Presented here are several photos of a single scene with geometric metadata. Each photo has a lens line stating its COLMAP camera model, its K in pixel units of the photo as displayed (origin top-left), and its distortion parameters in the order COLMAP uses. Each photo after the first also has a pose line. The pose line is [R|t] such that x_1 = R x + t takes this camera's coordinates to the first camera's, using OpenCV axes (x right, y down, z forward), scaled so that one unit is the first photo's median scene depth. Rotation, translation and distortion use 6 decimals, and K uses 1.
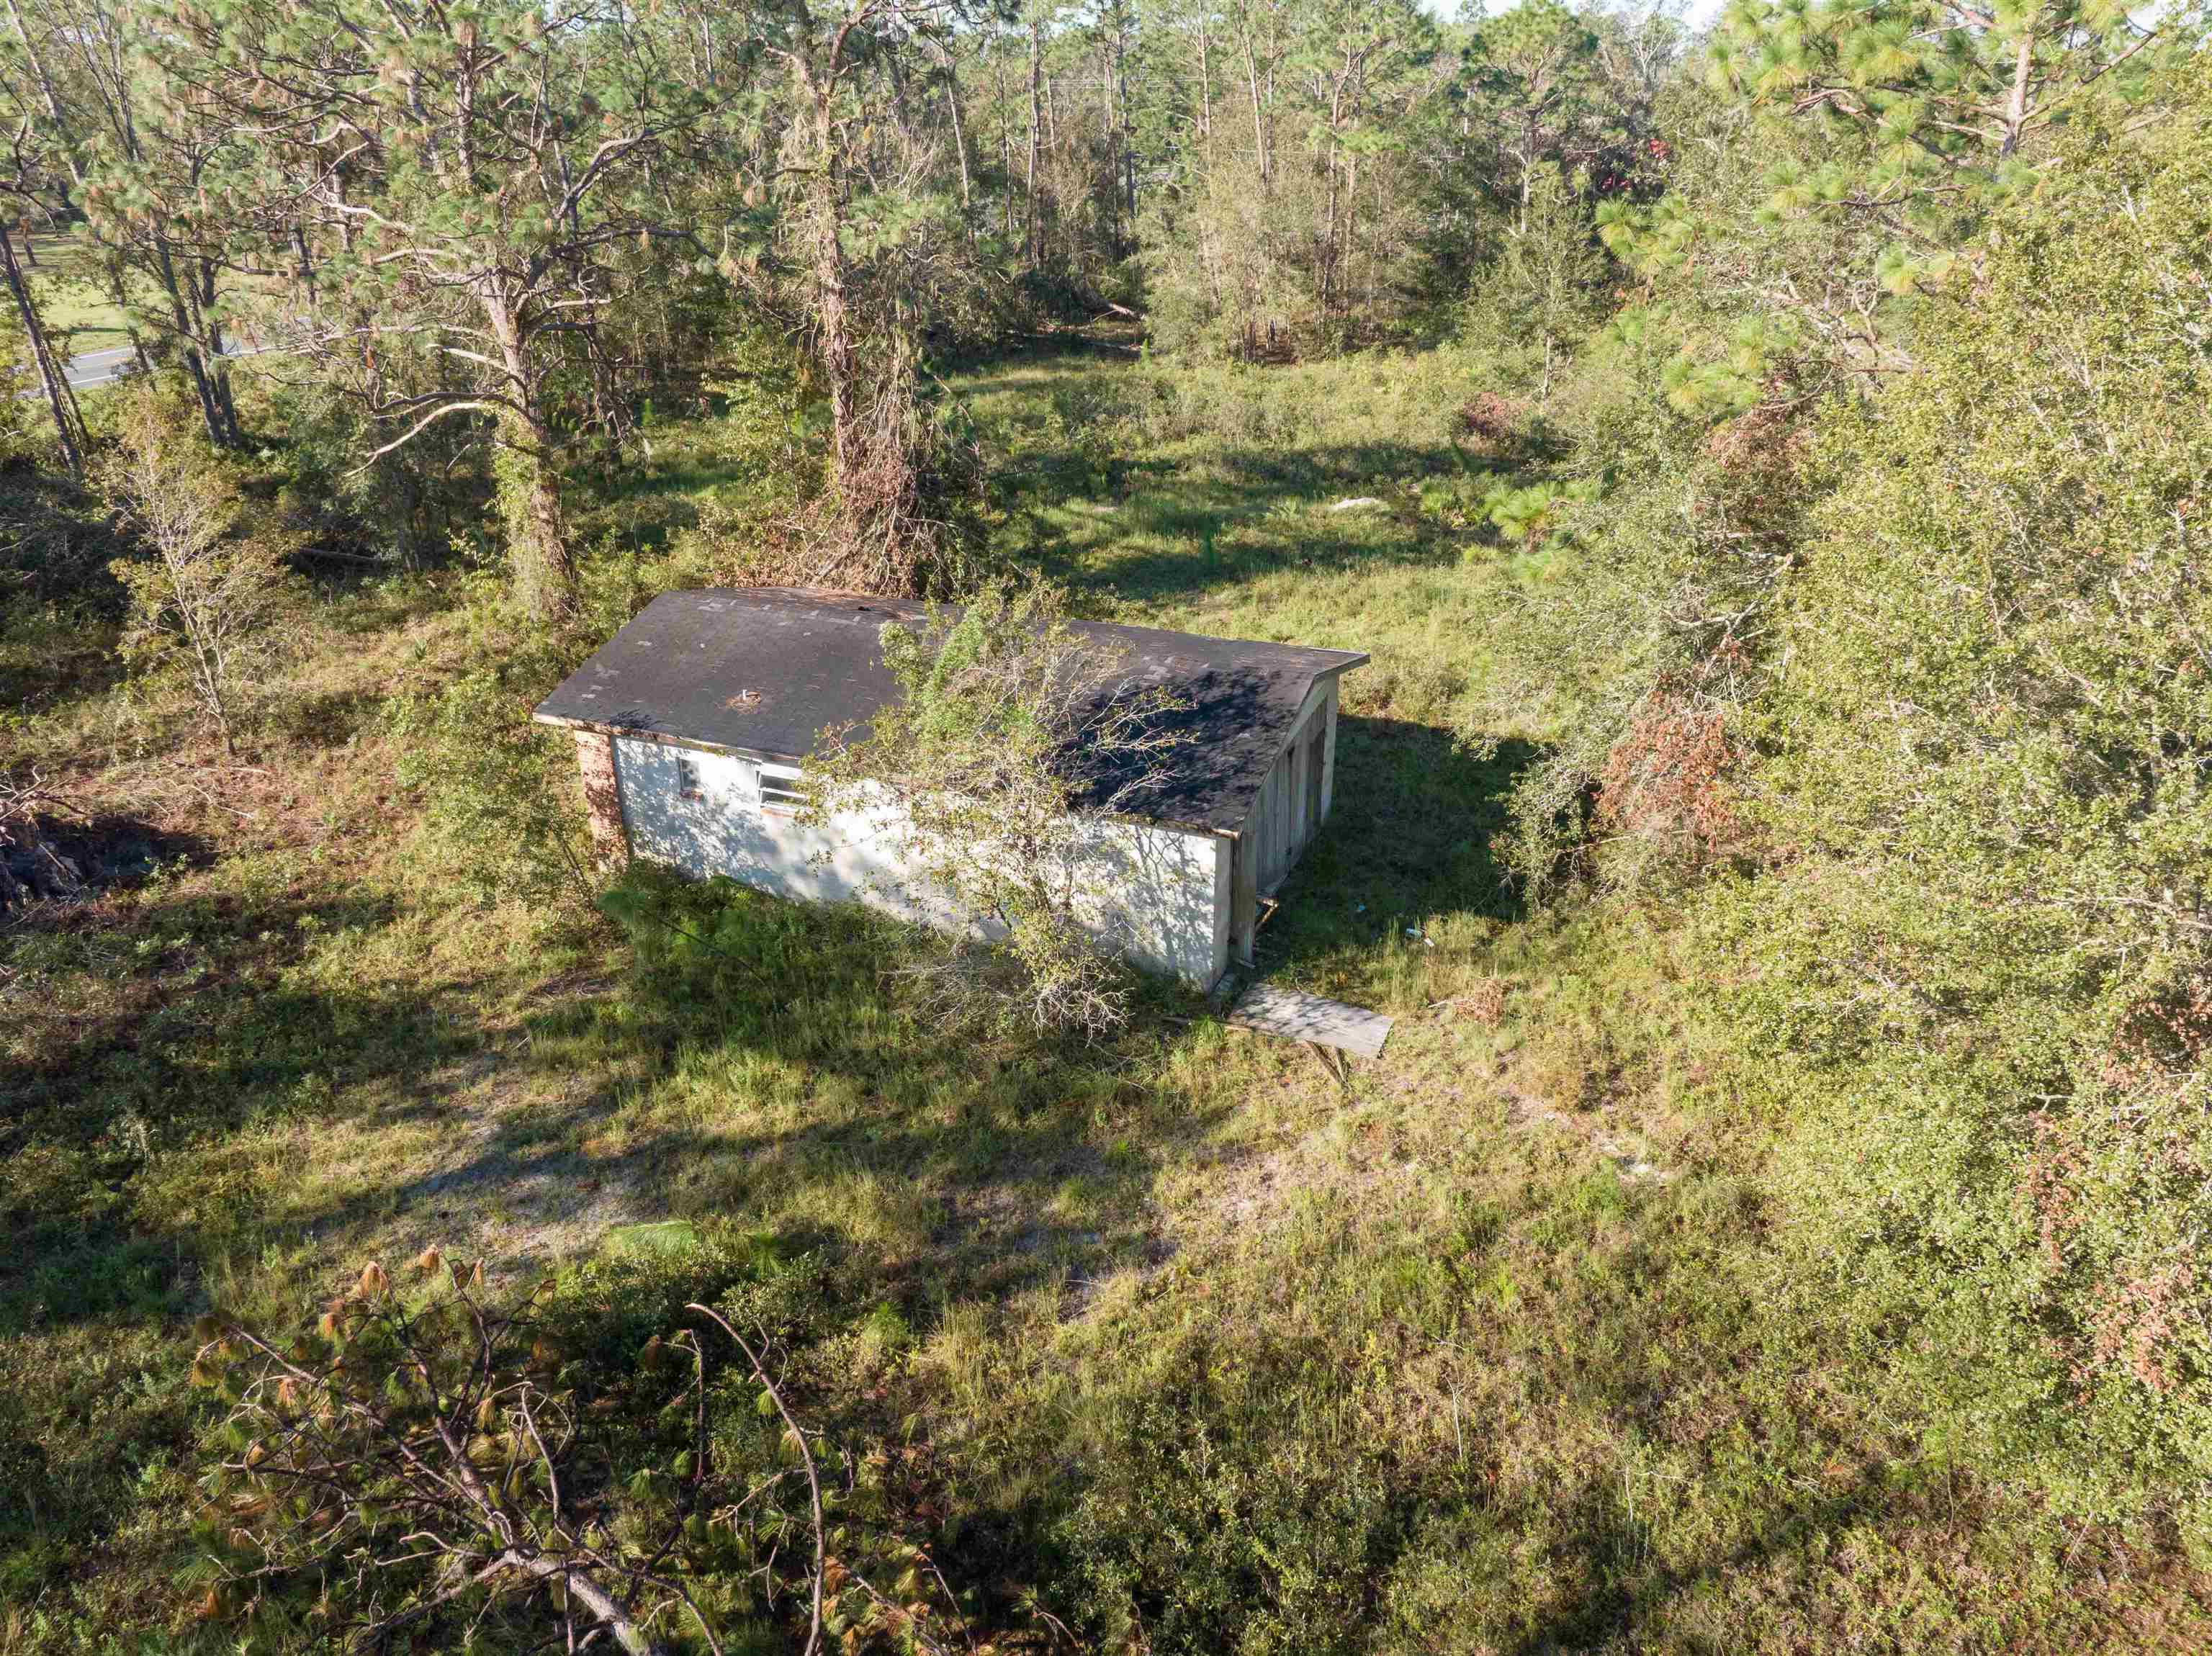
lens RADIAL K [[1556.1, 0, 1107.6], [0, 1556.1, 816.0], [0, 0, 1]] dist [-0.050792, 0.022018]
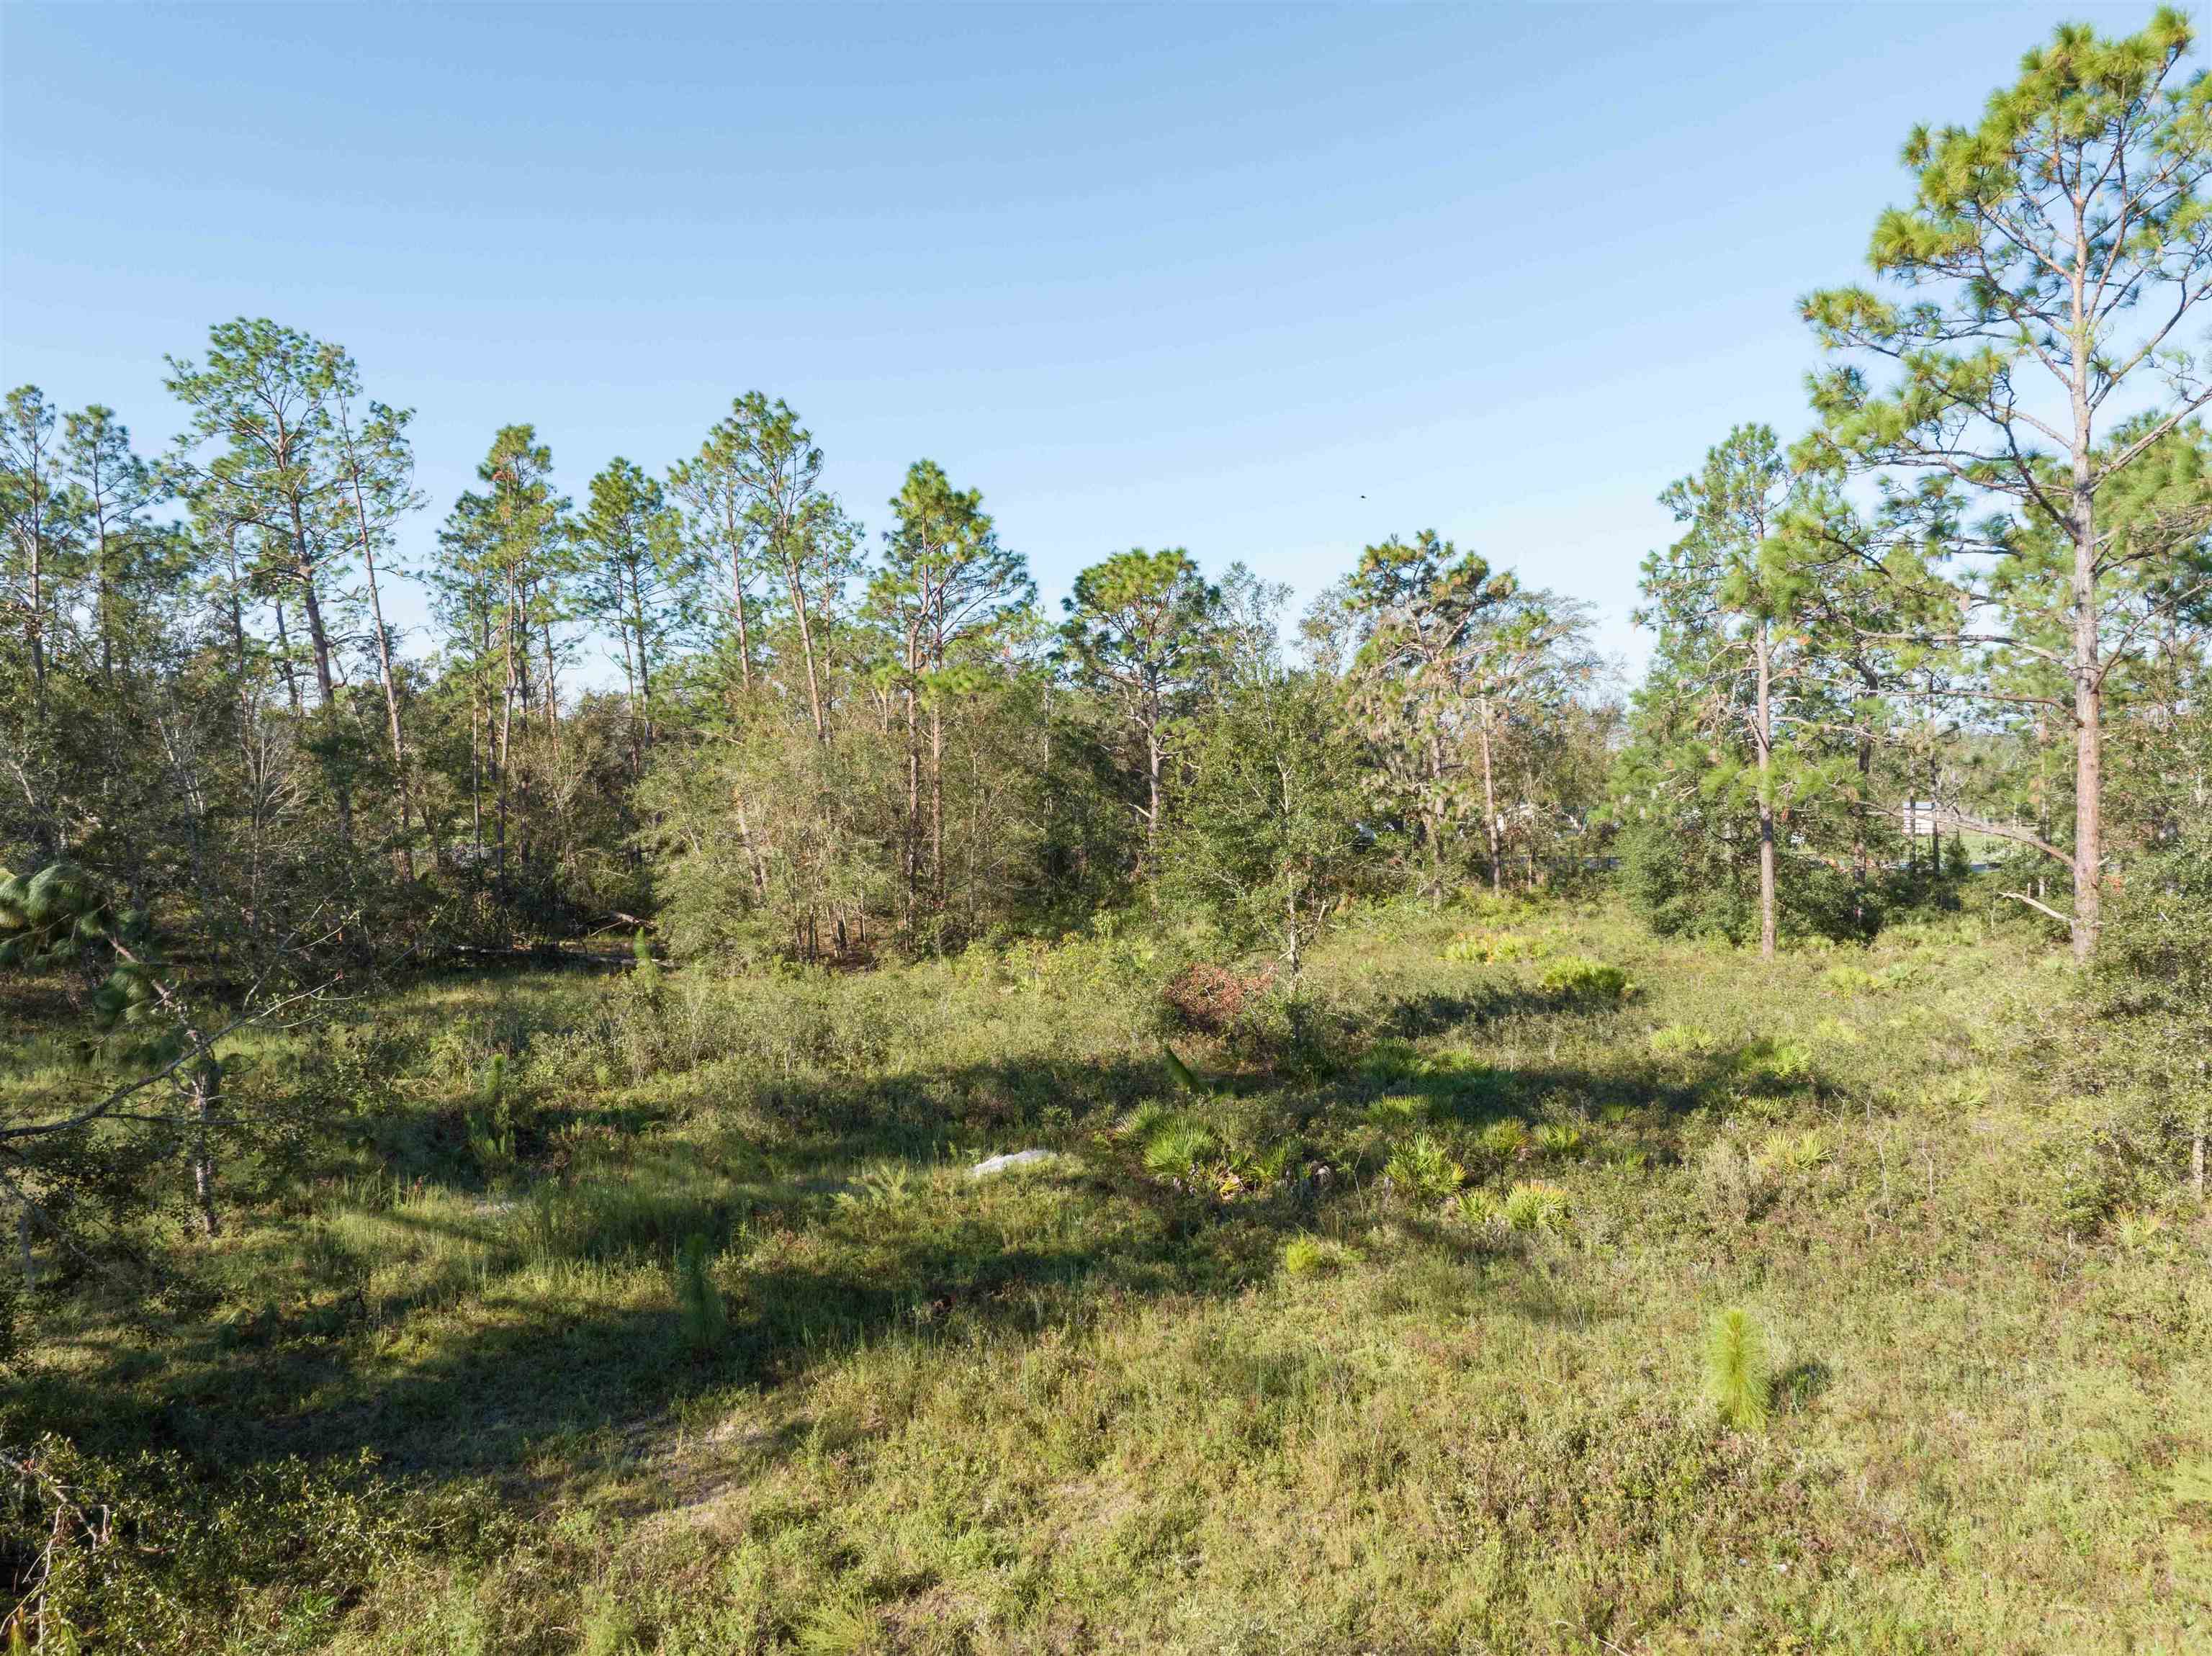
lens RADIAL K [[1556.1, 0, 1107.6], [0, 1556.1, 816.0], [0, 0, 1]] dist [-0.050792, 0.022018]
pose [[0.963930, -0.003438, 0.266133, 0.059565], [0.113070, 0.910488, -0.397778, -0.110276], [-0.240943, 0.413522, 0.878035, 0.552069]]
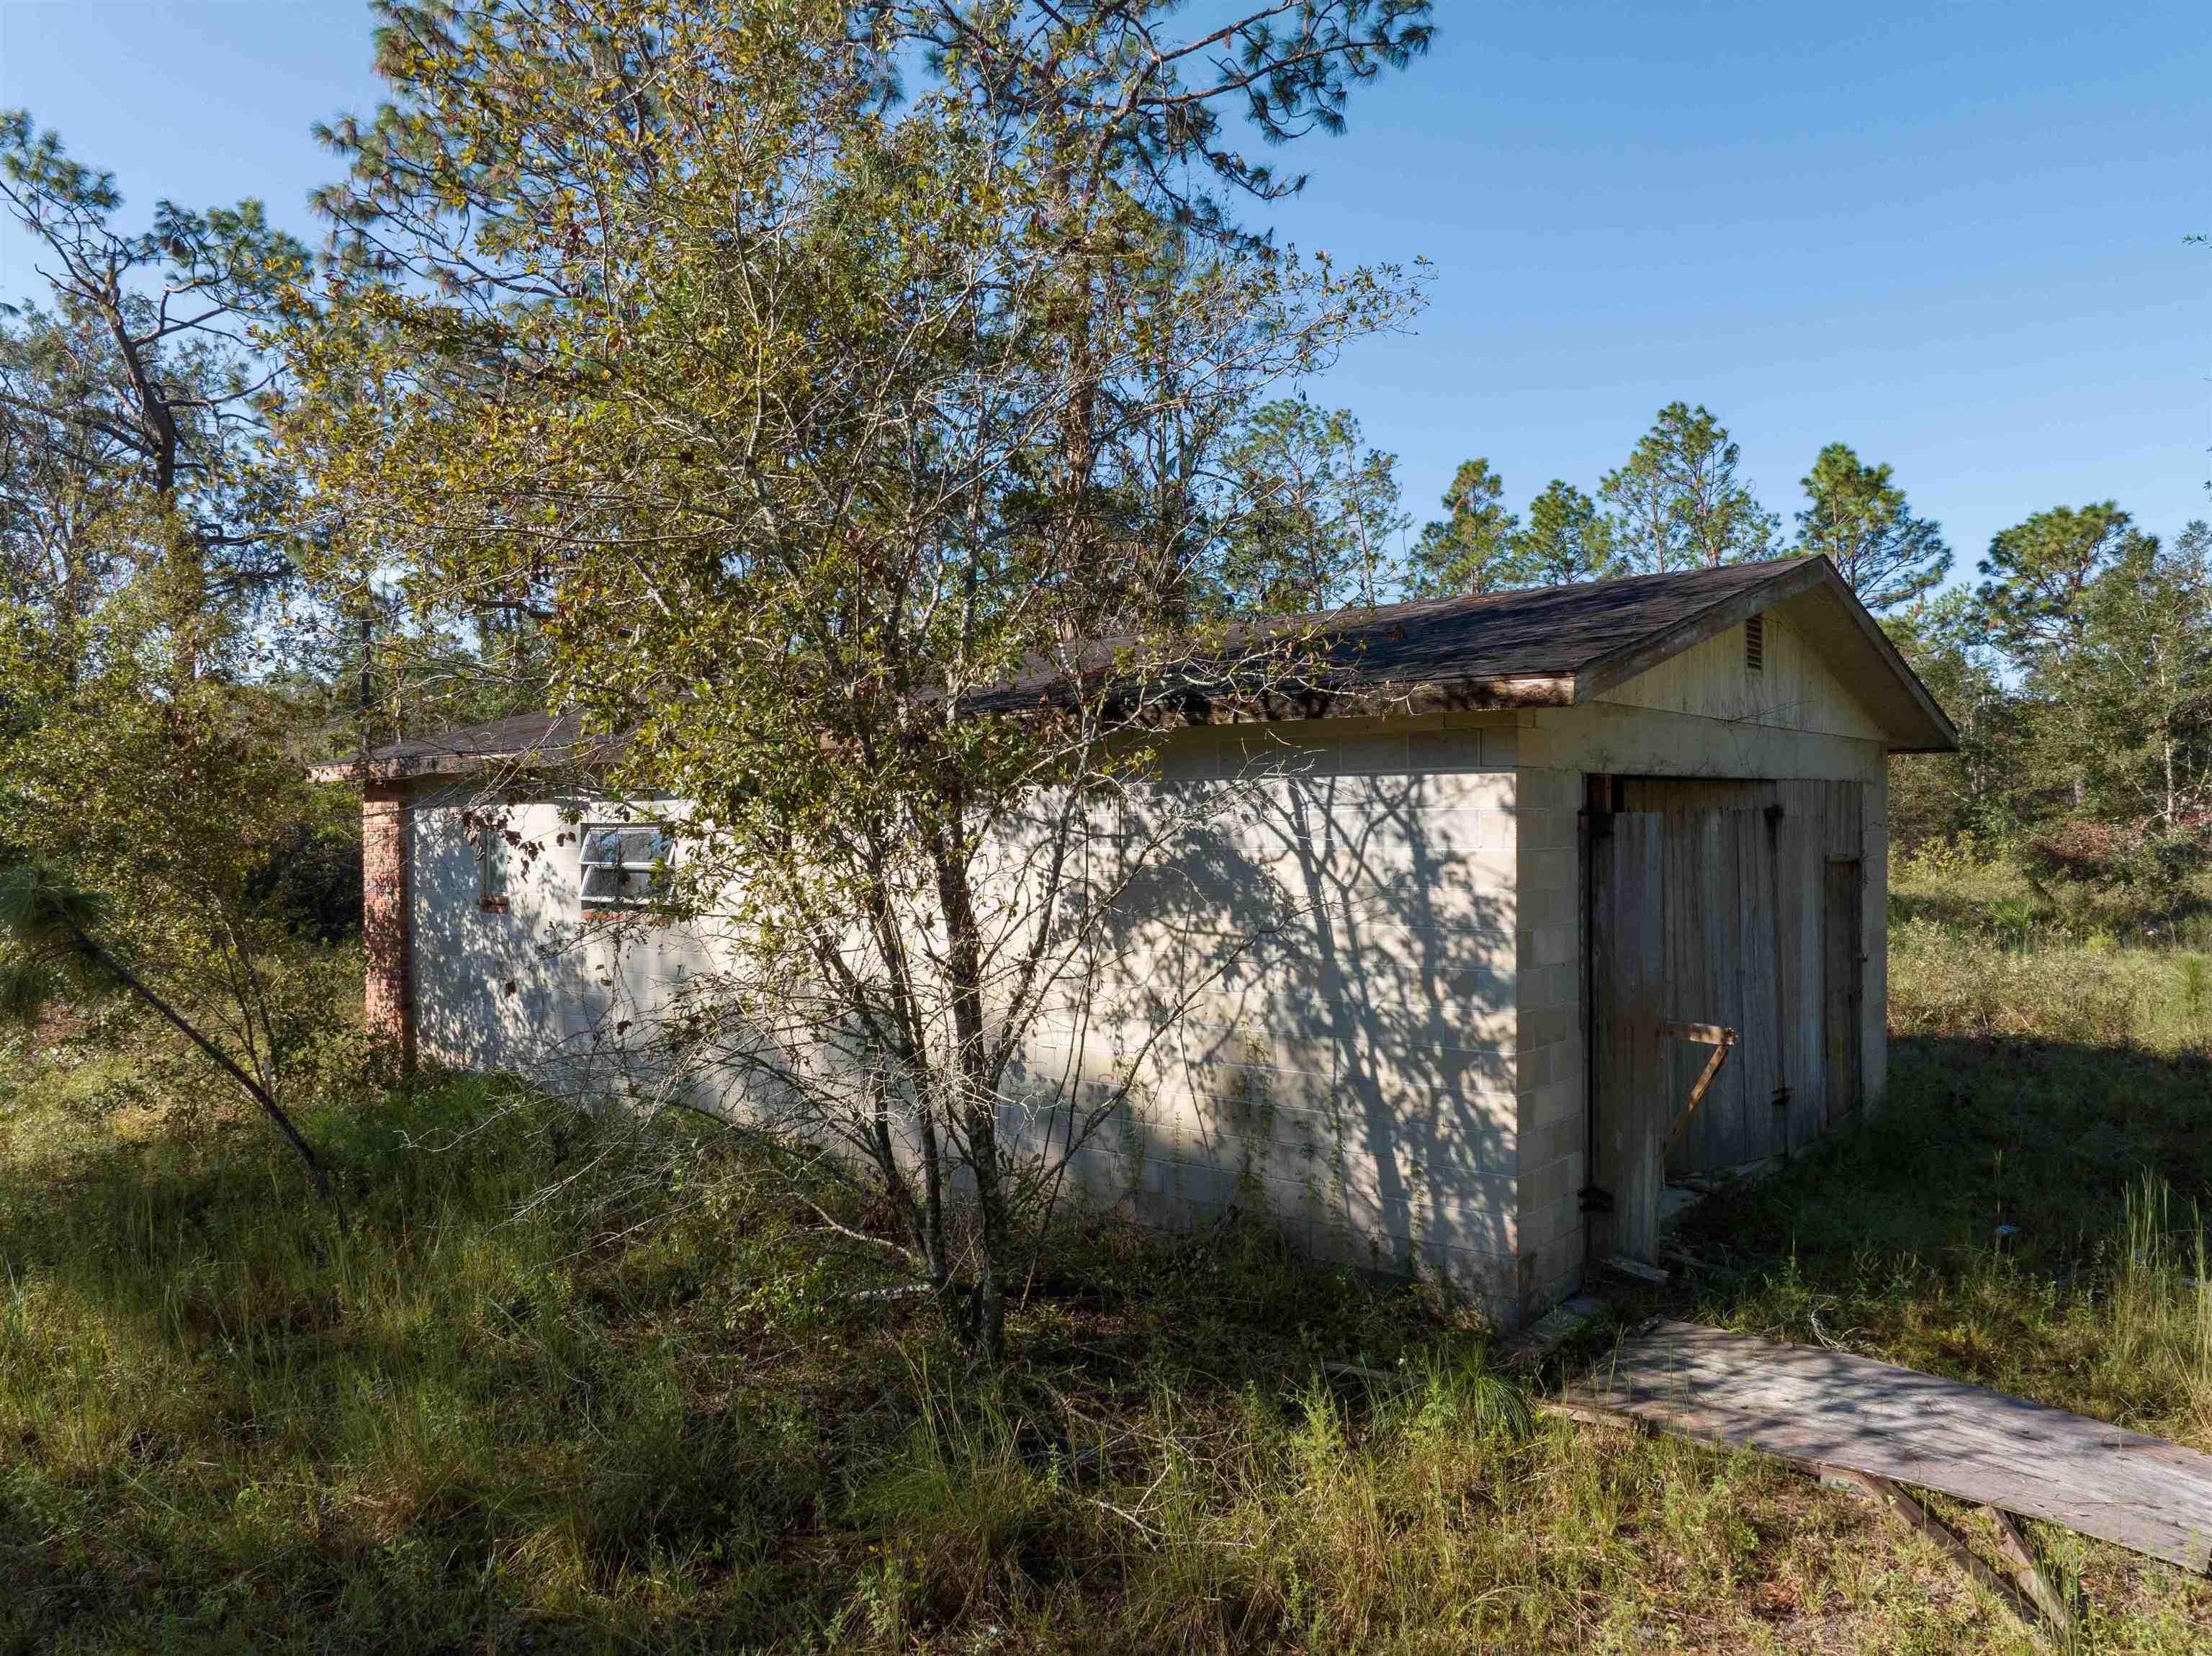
lens RADIAL K [[1547.4, 0, 1115.6], [0, 1547.4, 849.9], [0, 0, 1]] dist [-0.057234, 0.031606]
pose [[0.955027, 0.006316, -0.296453, 0.042838], [-0.130873, 0.906104, -0.402303, 0.084755], [0.266076, 0.423008, 0.866180, 0.360011]]
